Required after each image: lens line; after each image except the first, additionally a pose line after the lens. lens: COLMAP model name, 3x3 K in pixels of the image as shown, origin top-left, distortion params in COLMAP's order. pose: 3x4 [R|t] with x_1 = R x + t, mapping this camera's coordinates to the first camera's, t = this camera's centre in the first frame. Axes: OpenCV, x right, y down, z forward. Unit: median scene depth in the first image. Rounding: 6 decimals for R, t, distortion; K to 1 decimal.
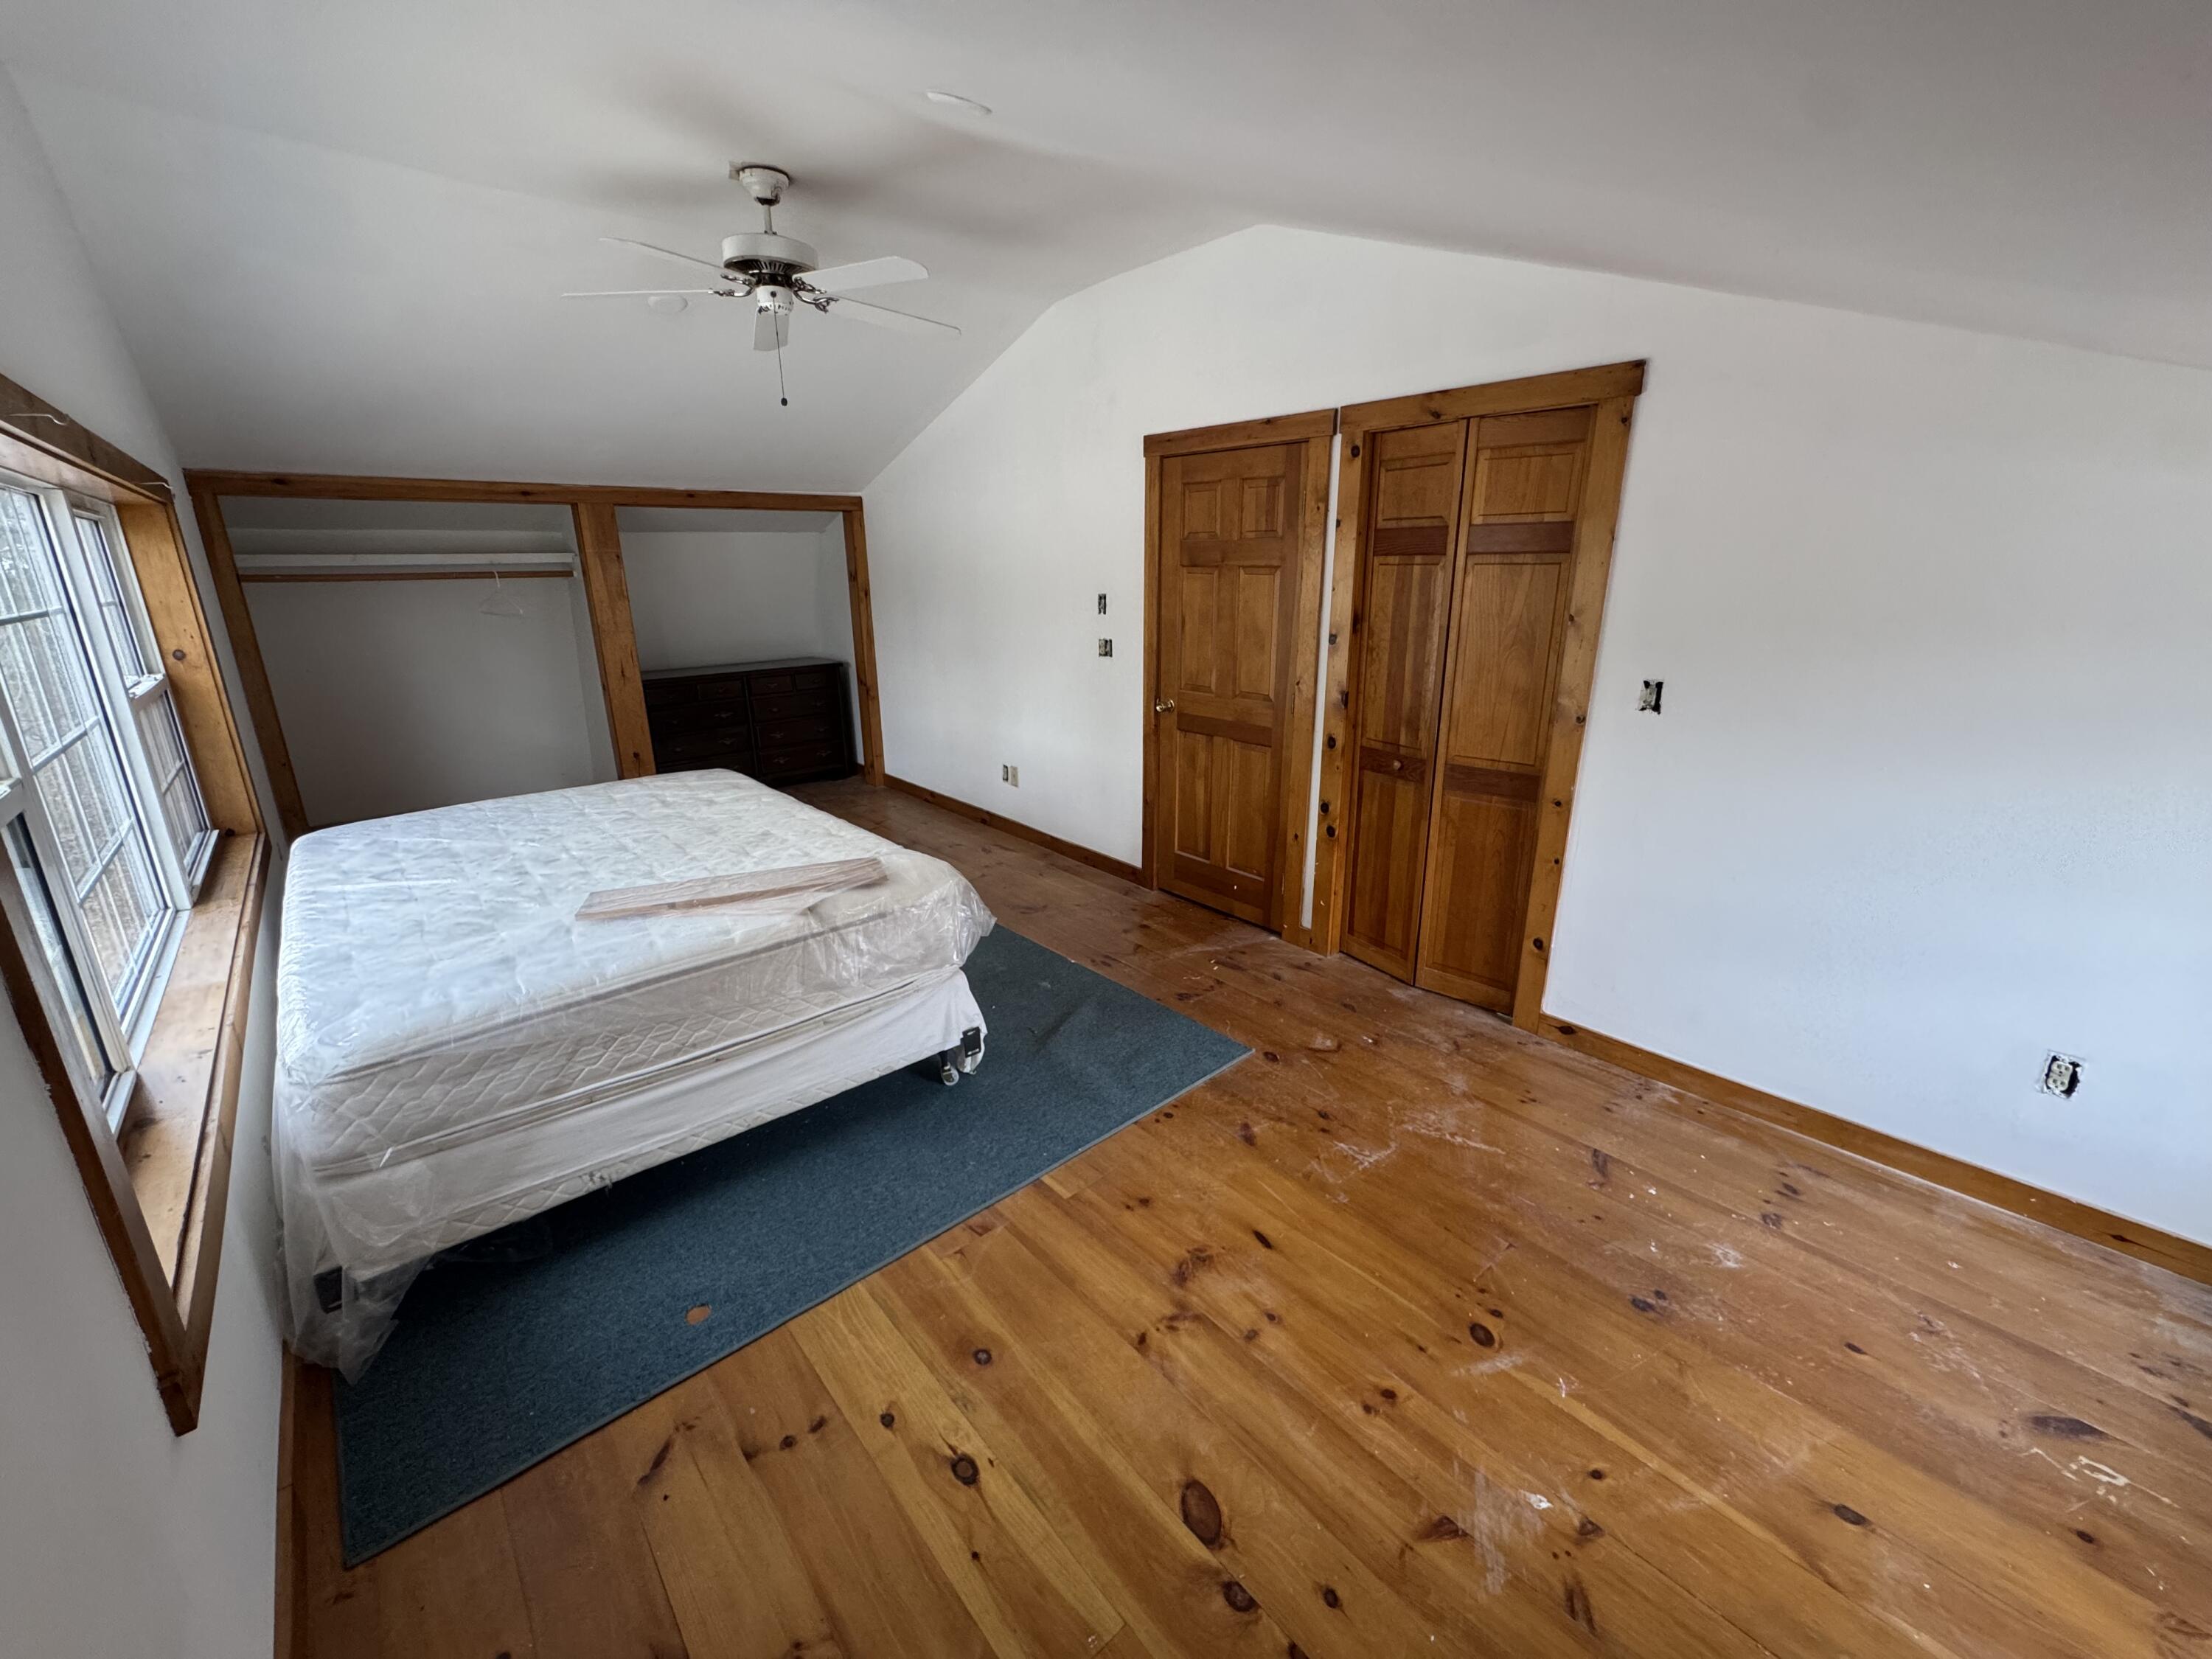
lens RADIAL K [[883.5, 0, 1108.8], [0, 883.5, 820.2], [0, 0, 1]] dist [-0.002261, -0.000118]
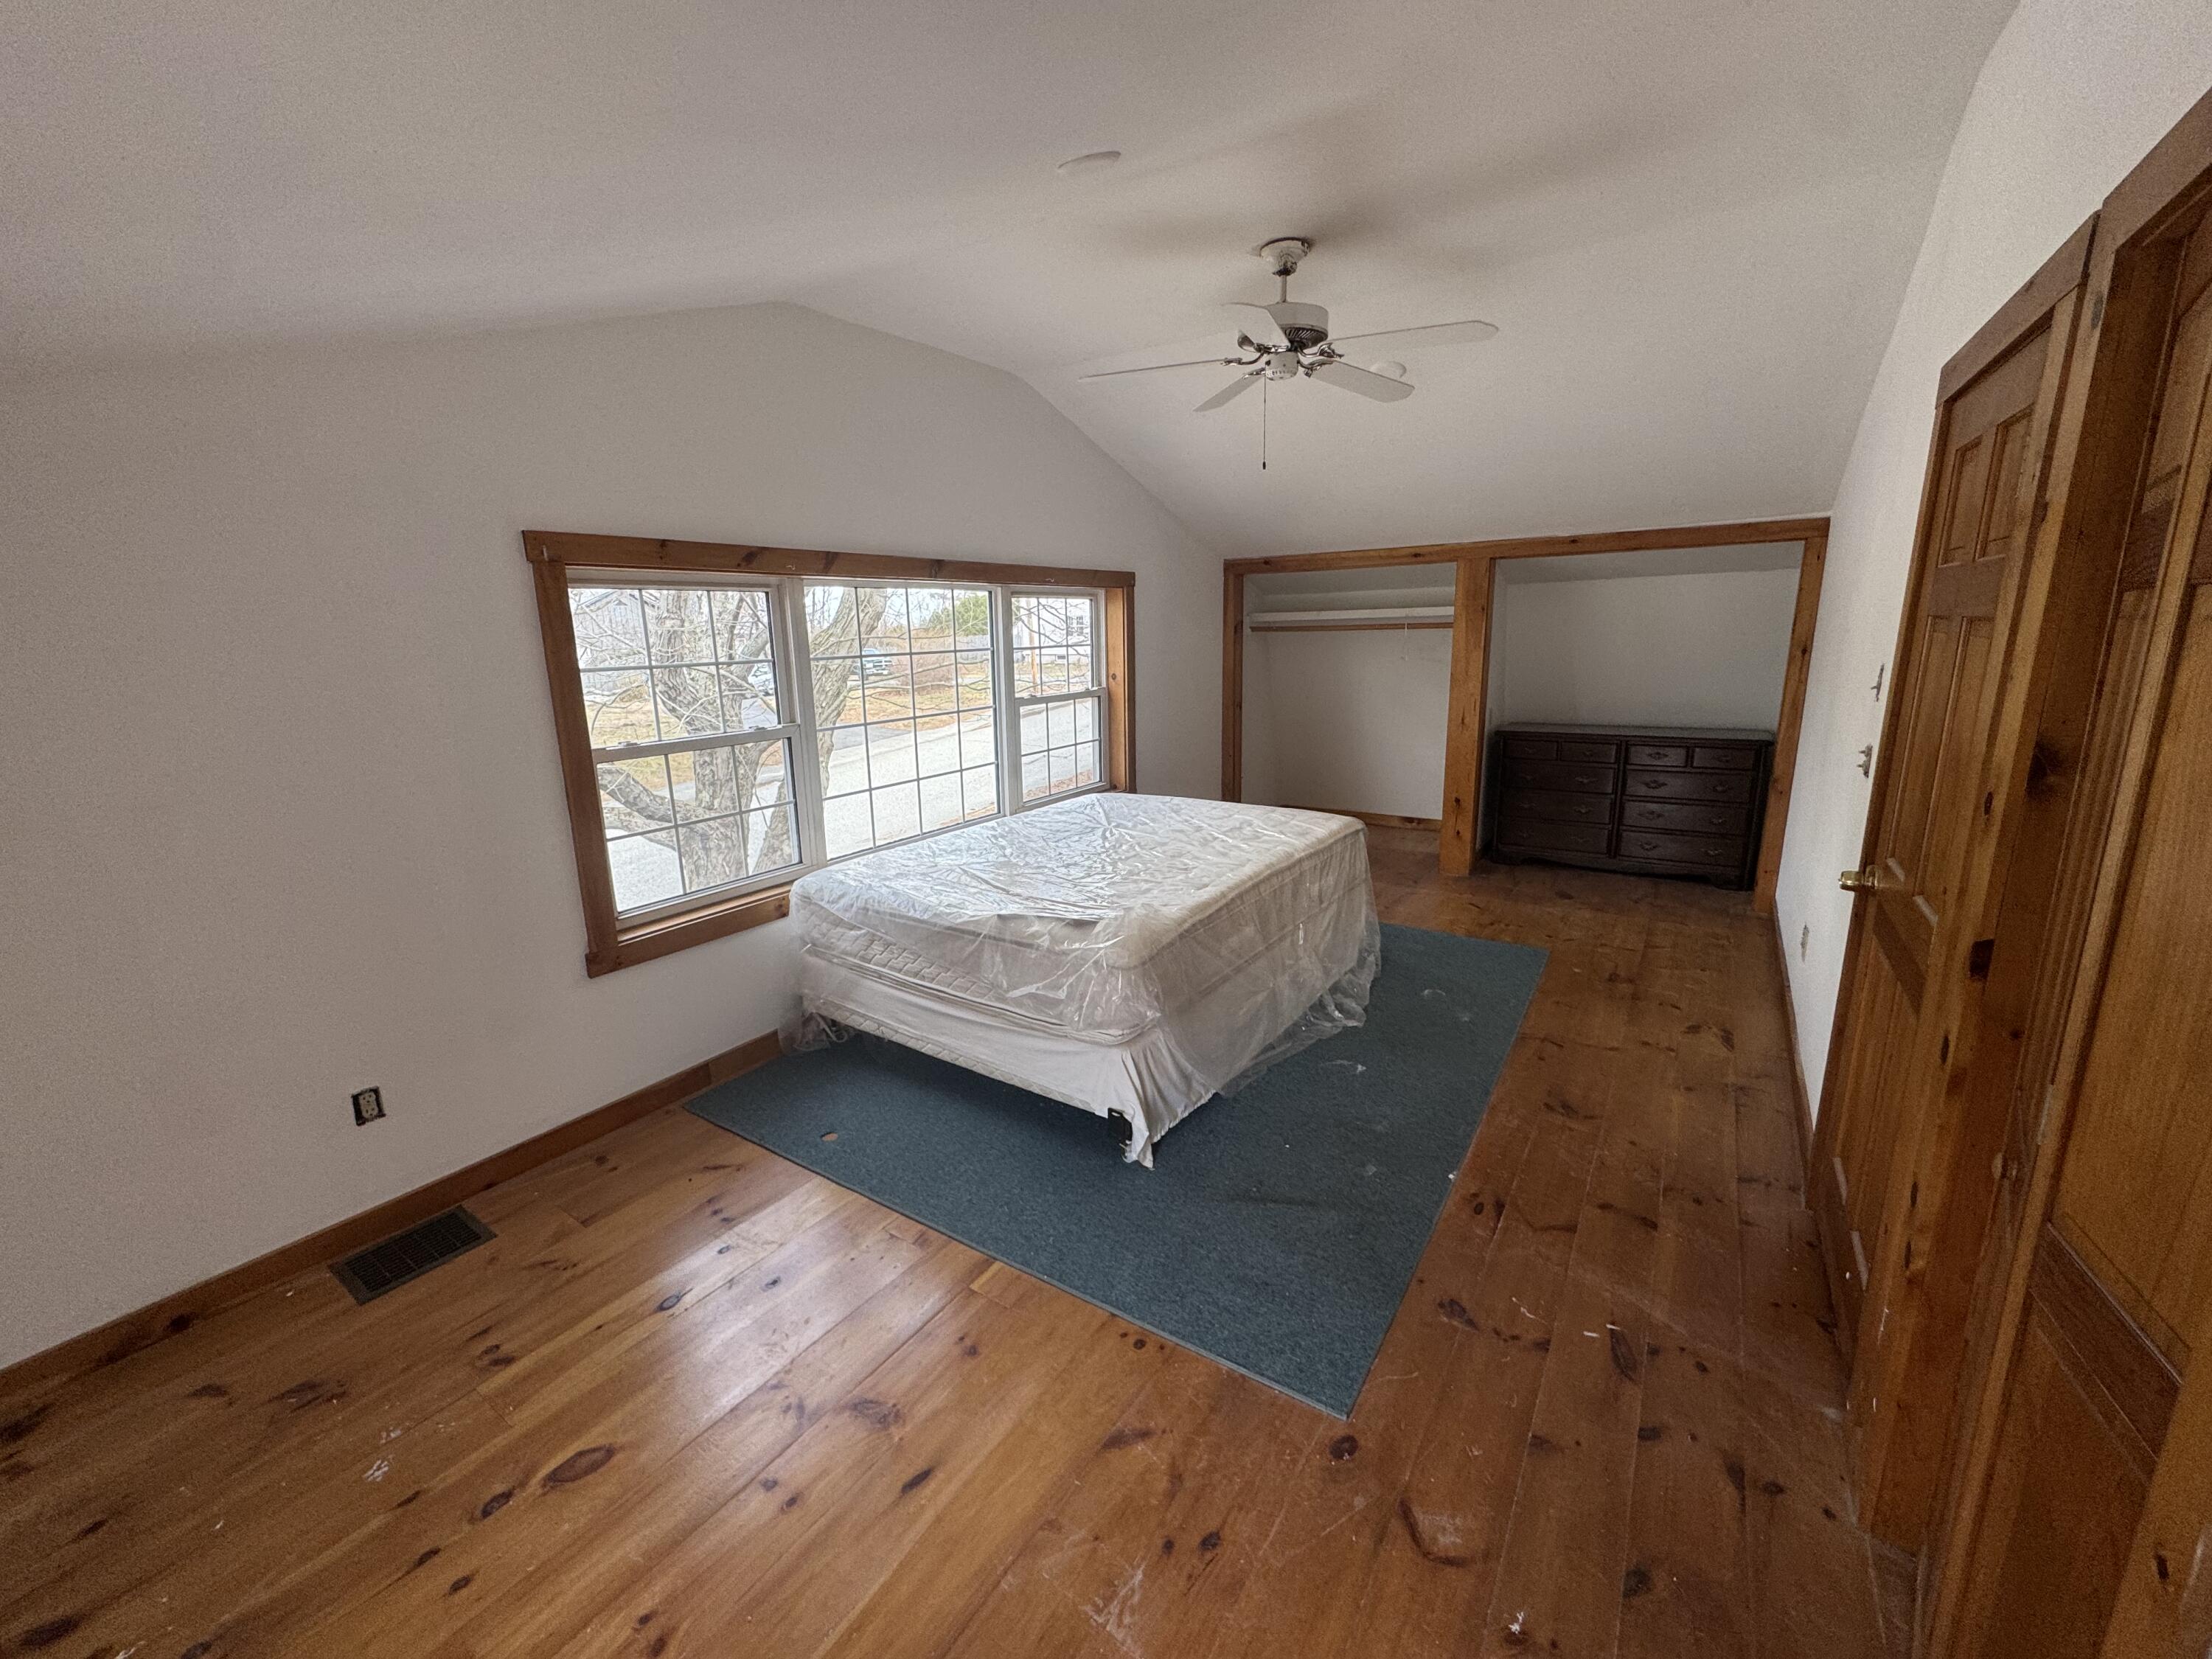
lens RADIAL K [[883.5, 0, 1103.2], [0, 883.5, 821.4], [0, 0, 1]] dist [-0.002261, -0.000118]
pose [[0.249611, 0.209735, -0.945360, 0.765513], [-0.250286, 0.957063, 0.146246, -0.222739], [0.935442, 0.200106, 0.291387, 0.740458]]
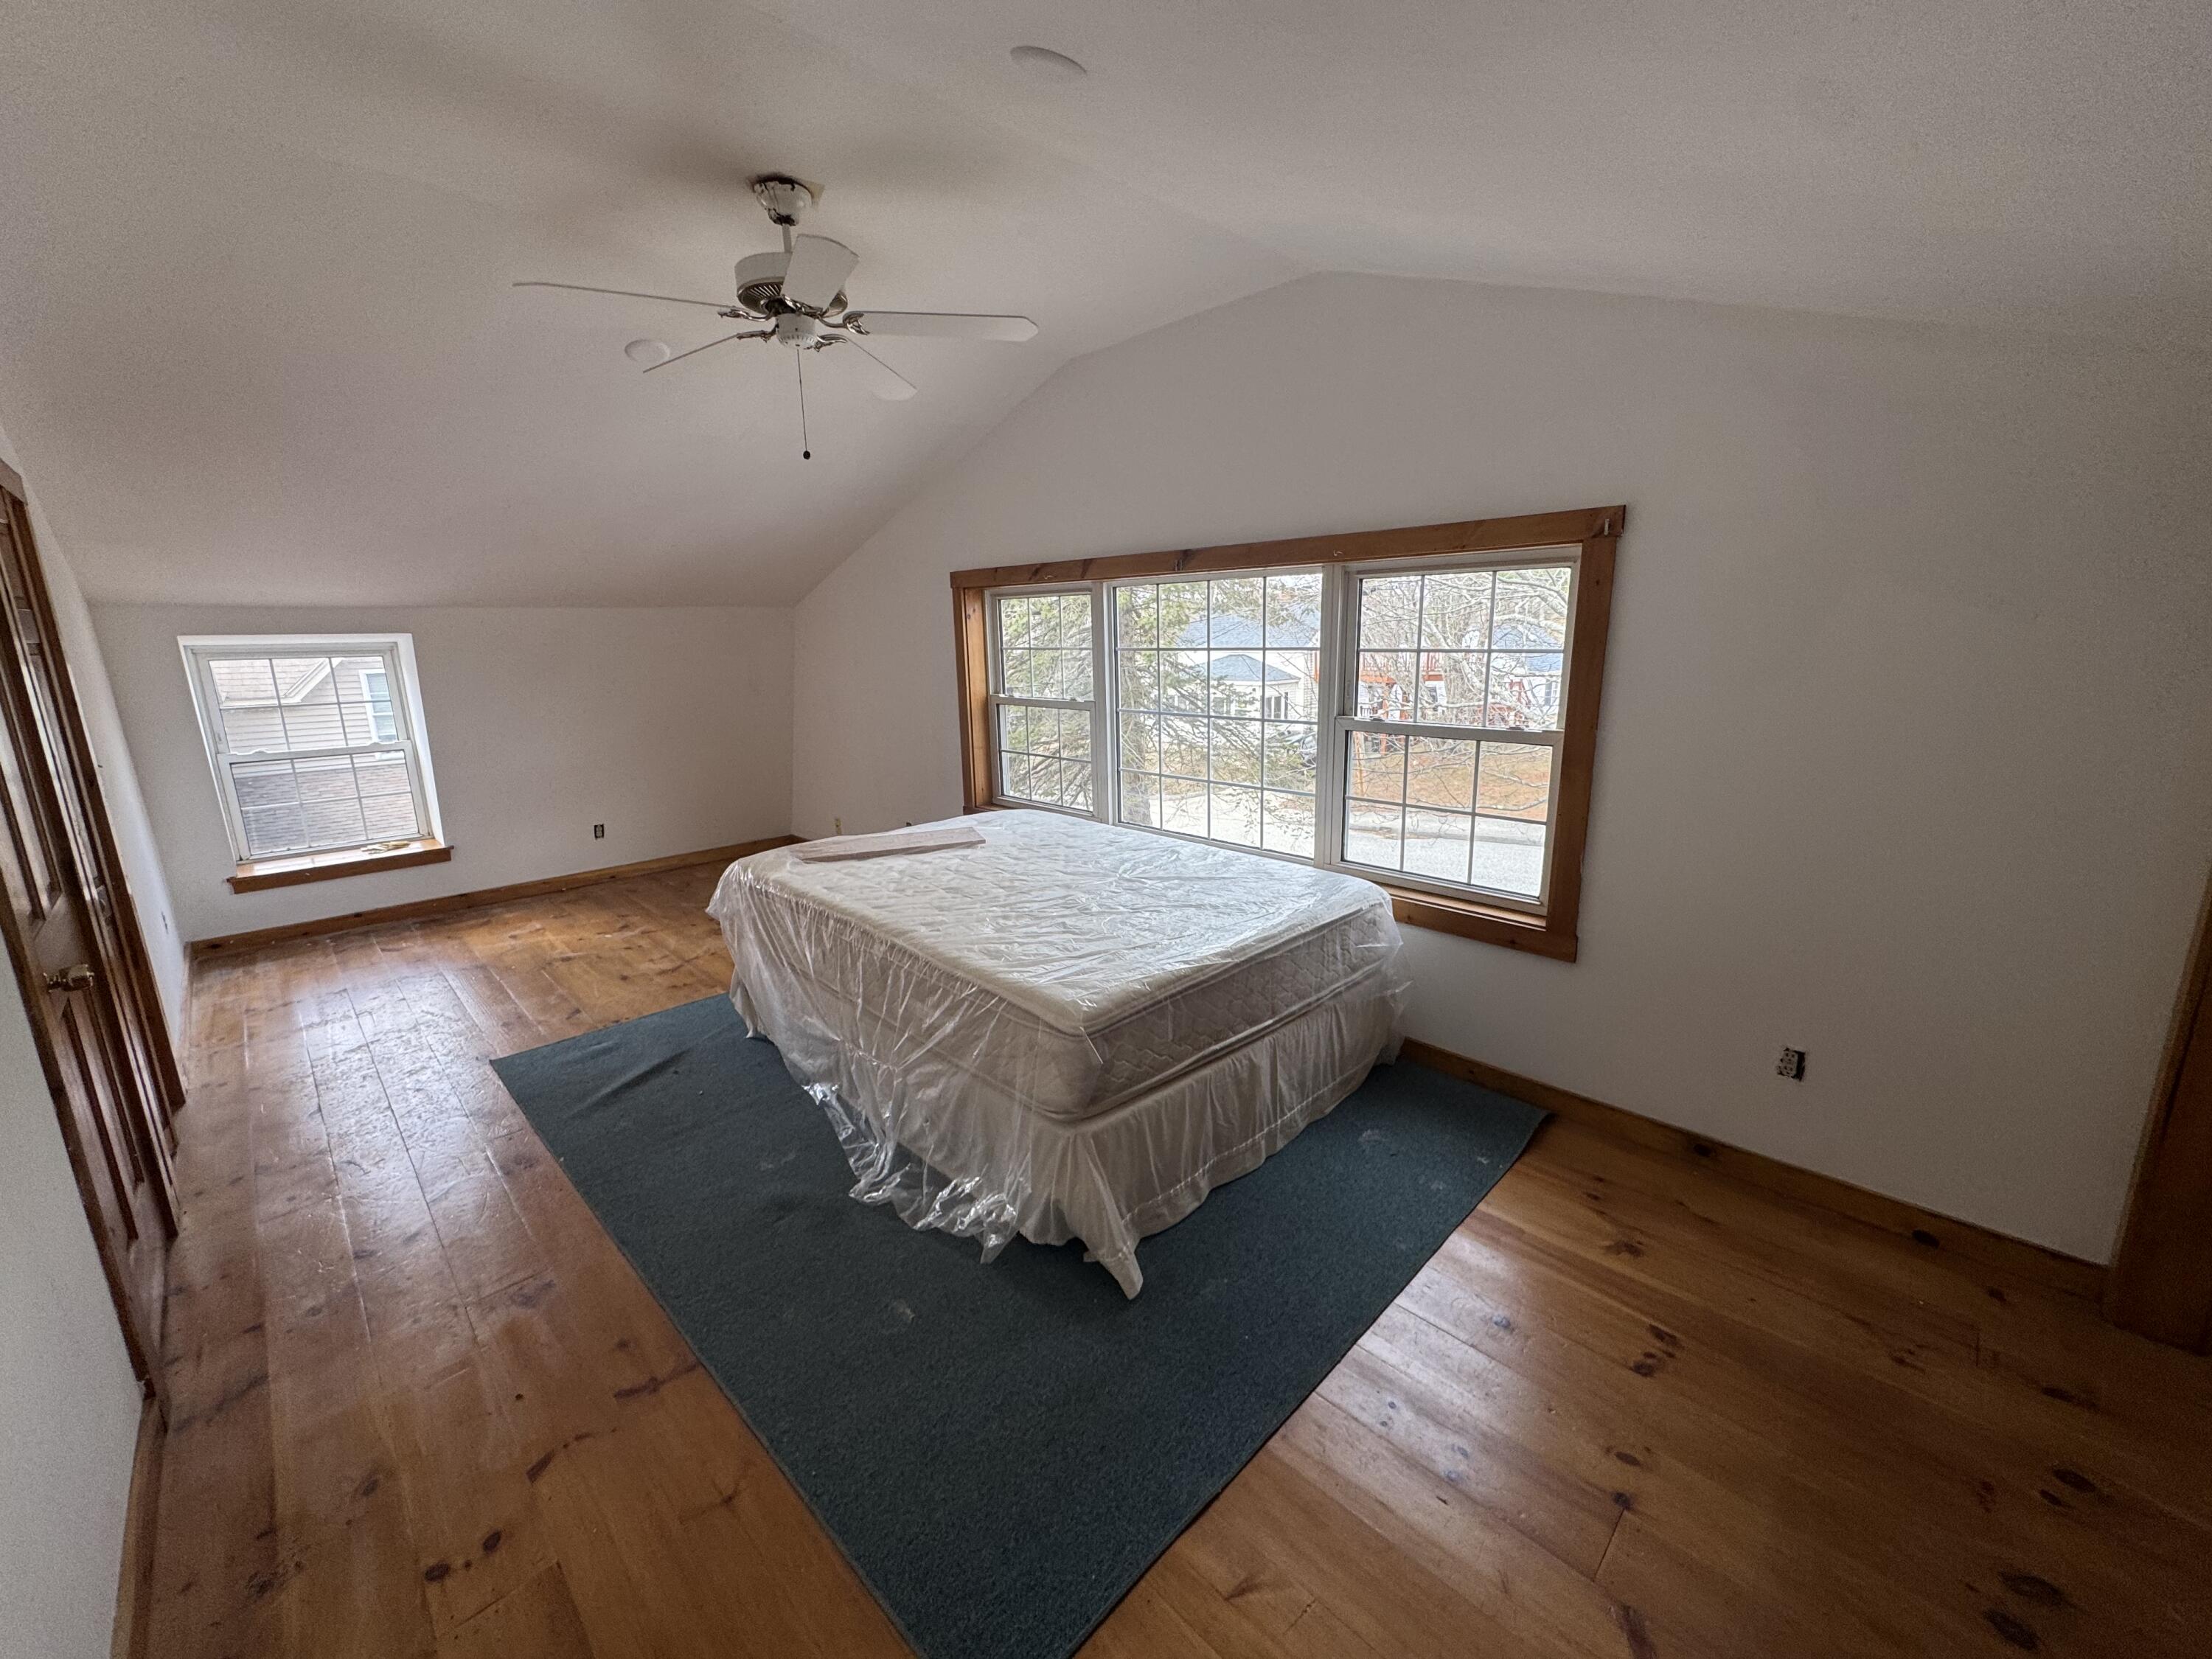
lens RADIAL K [[883.5, 0, 1103.8], [0, 883.5, 818.4], [0, 0, 1]] dist [-0.002261, -0.000118]
pose [[-0.997953, 0.038504, -0.051069, -0.730783], [0.009514, 0.878960, 0.476800, -0.695397], [0.063246, 0.475338, -0.877527, 2.394180]]
